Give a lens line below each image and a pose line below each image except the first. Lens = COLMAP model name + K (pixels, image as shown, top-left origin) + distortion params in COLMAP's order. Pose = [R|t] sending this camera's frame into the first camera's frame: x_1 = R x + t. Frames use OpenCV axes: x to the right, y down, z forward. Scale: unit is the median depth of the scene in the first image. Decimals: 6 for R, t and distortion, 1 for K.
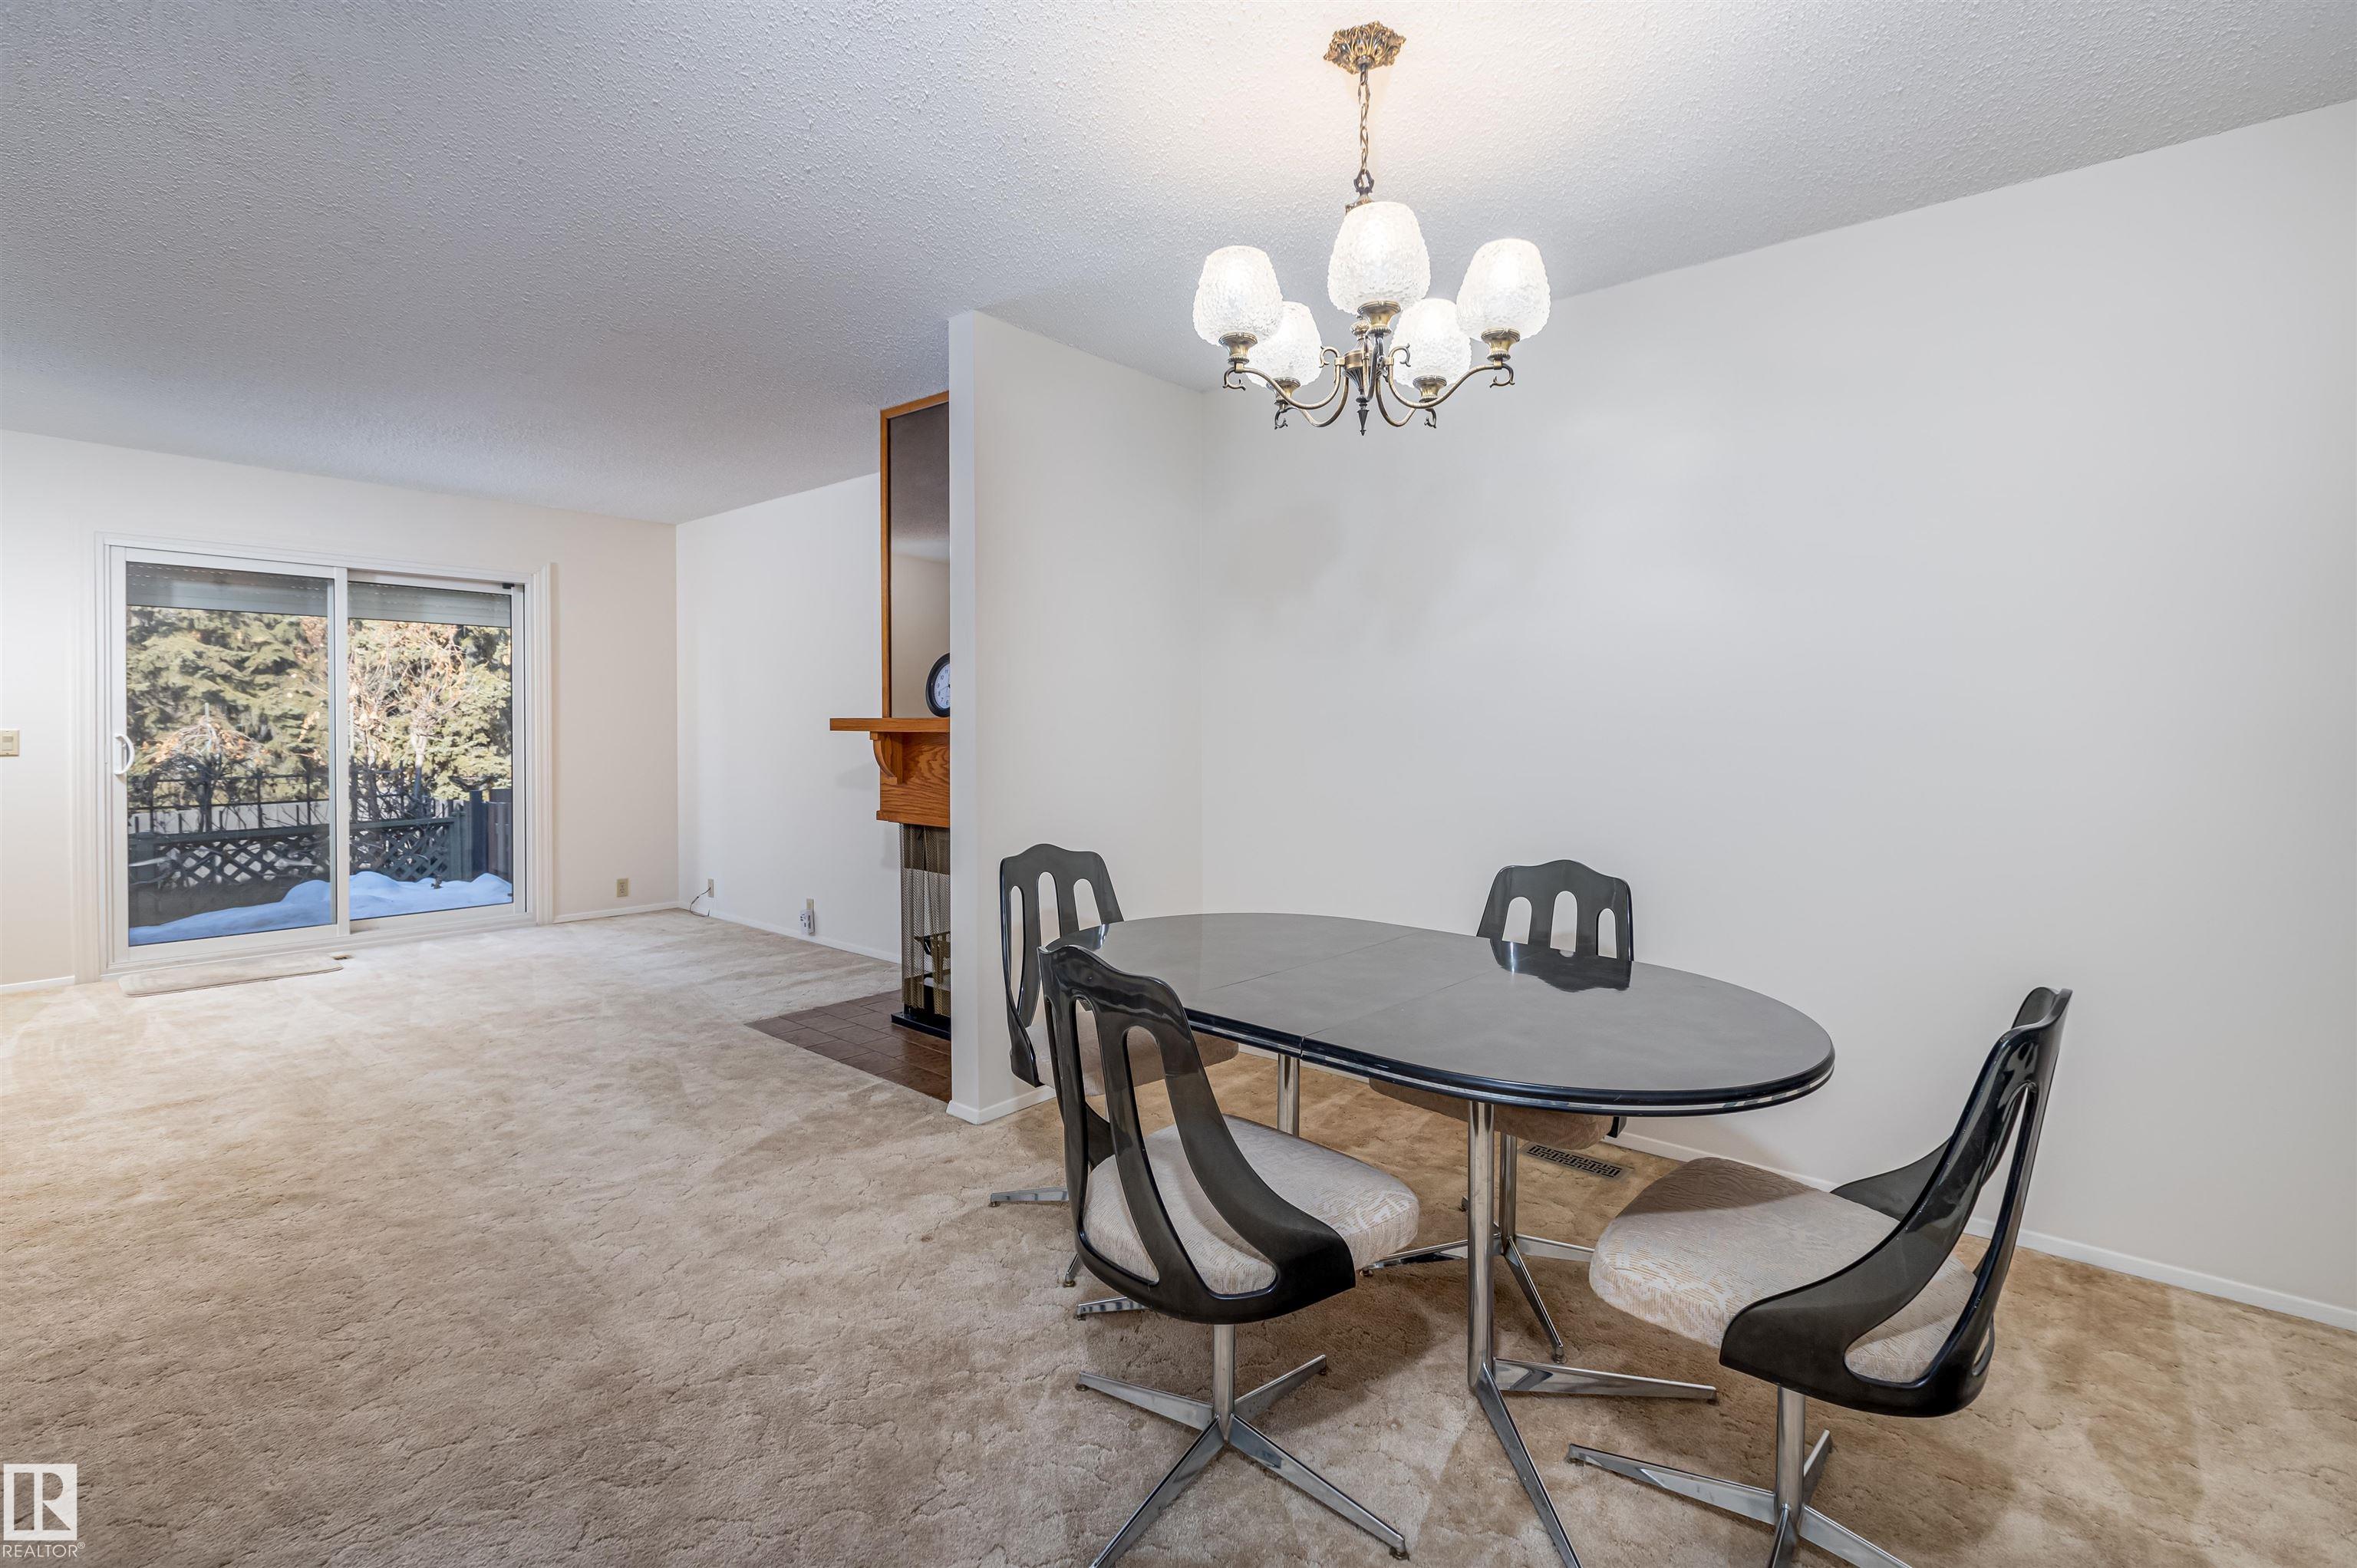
lens RADIAL K [[1072.5, 0, 1177.4], [0, 1072.5, 755.5], [0, 0, 1]] dist [0.019585, -0.004023]
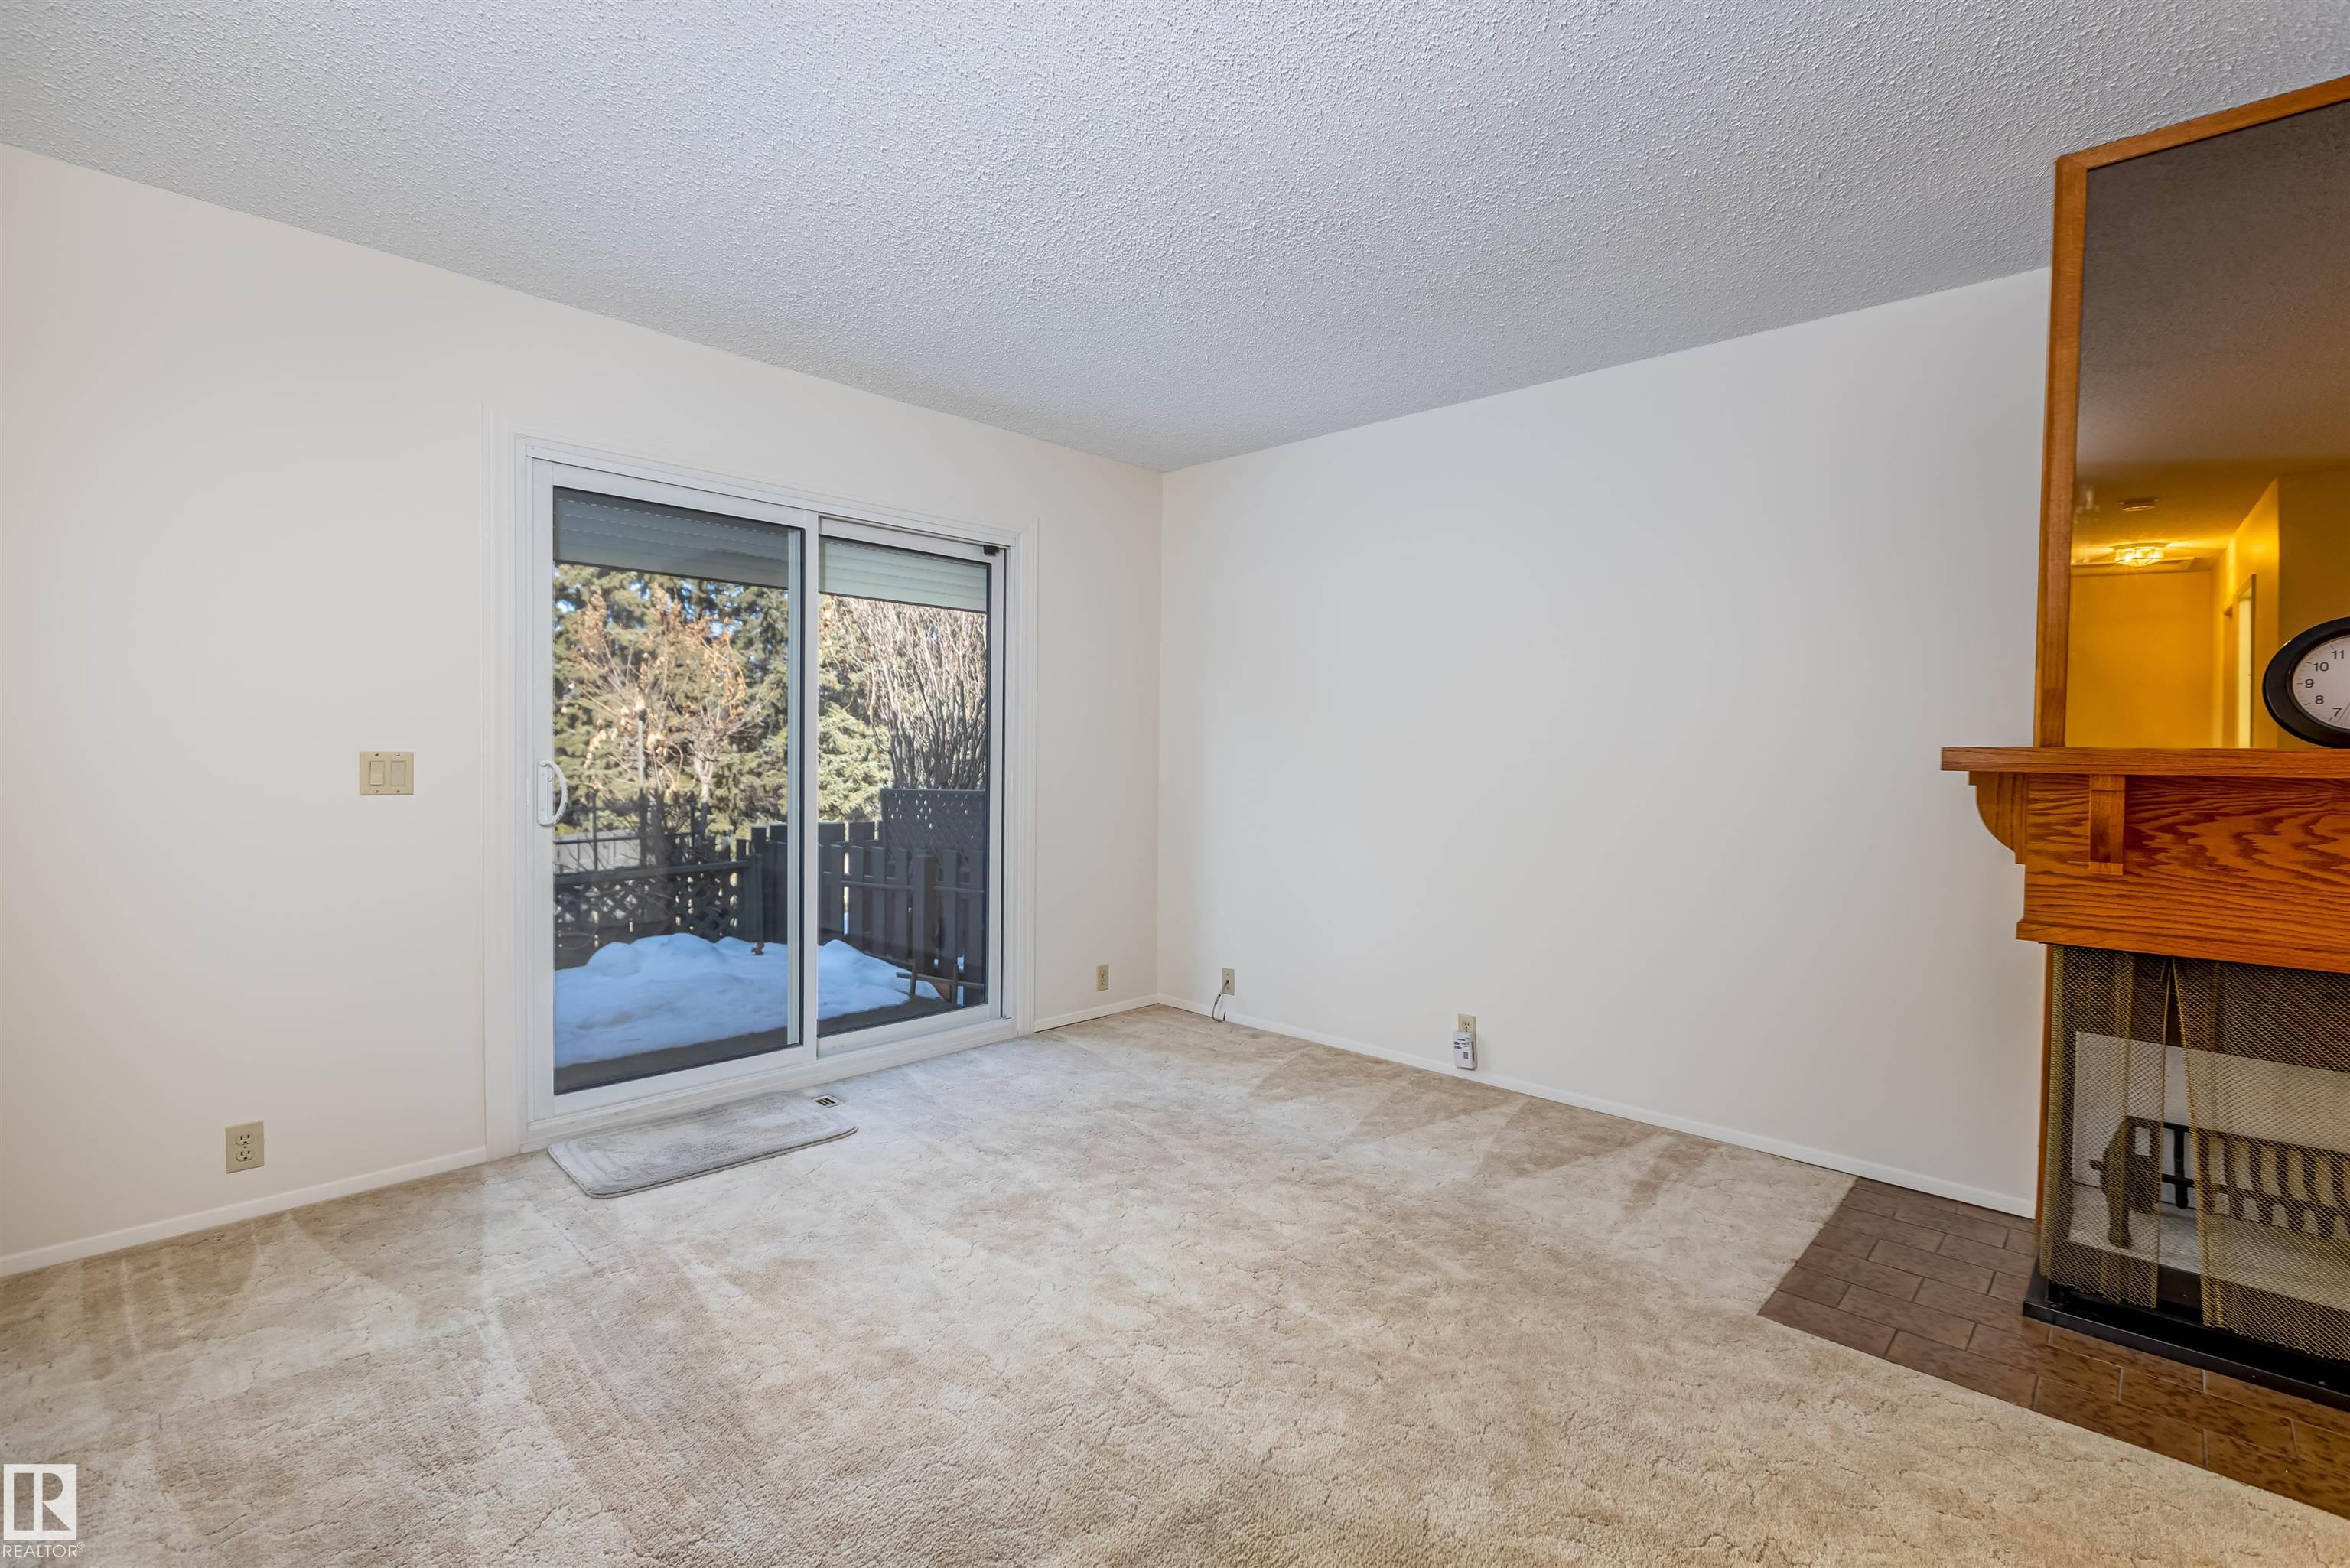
lens RADIAL K [[1069.4, 0, 1173.9], [0, 1069.4, 755.6], [0, 0, 1]] dist [0.019585, -0.004023]
pose [[0.998698, 0.008012, -0.050383, -0.490194], [-0.009170, 0.999698, -0.022801, -0.009256], [0.050185, 0.023234, 0.998470, 0.331389]]
